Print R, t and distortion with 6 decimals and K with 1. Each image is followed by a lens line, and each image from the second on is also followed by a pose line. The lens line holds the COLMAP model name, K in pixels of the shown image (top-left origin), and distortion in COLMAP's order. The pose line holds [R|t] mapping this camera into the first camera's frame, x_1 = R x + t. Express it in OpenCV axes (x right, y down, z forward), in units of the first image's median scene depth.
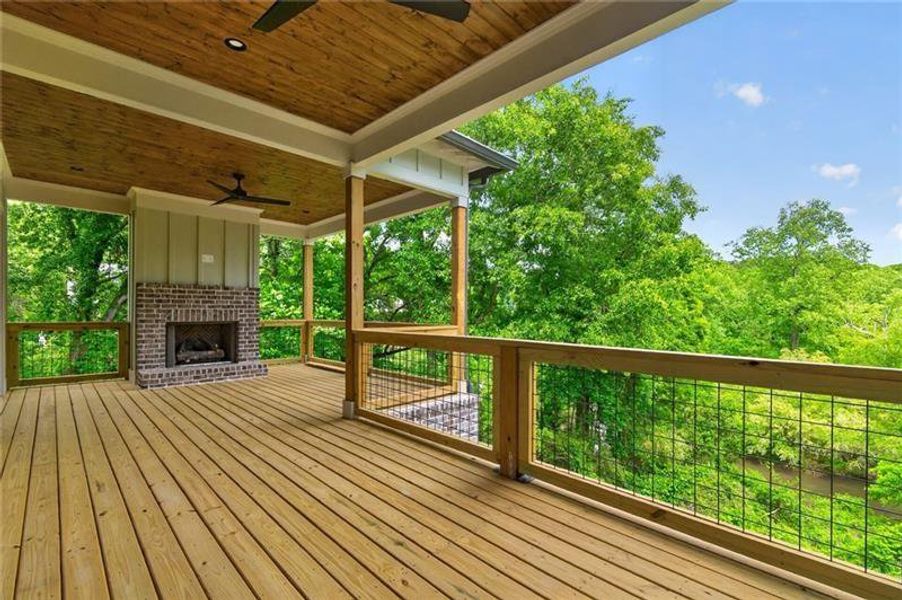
lens RADIAL K [[397.9, 0, 451.1], [0, 397.9, 303.9], [0, 0, 1]] dist [-0.001044, -0.000296]
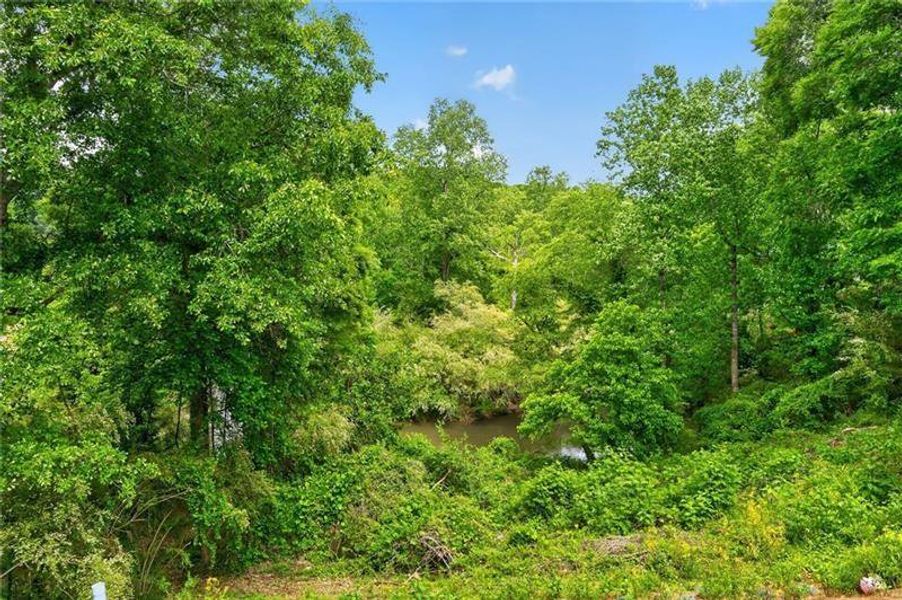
lens RADIAL K [[610.3, 0, 450.7], [0, 610.3, 303.3], [0, 0, 1]] dist [0.002501, 0.000819]
pose [[0.740218, -0.081303, 0.667433, 0.017180], [-0.003979, 0.992115, 0.125266, 0.004014], [-0.672355, -0.095380, 0.734058, 0.149396]]
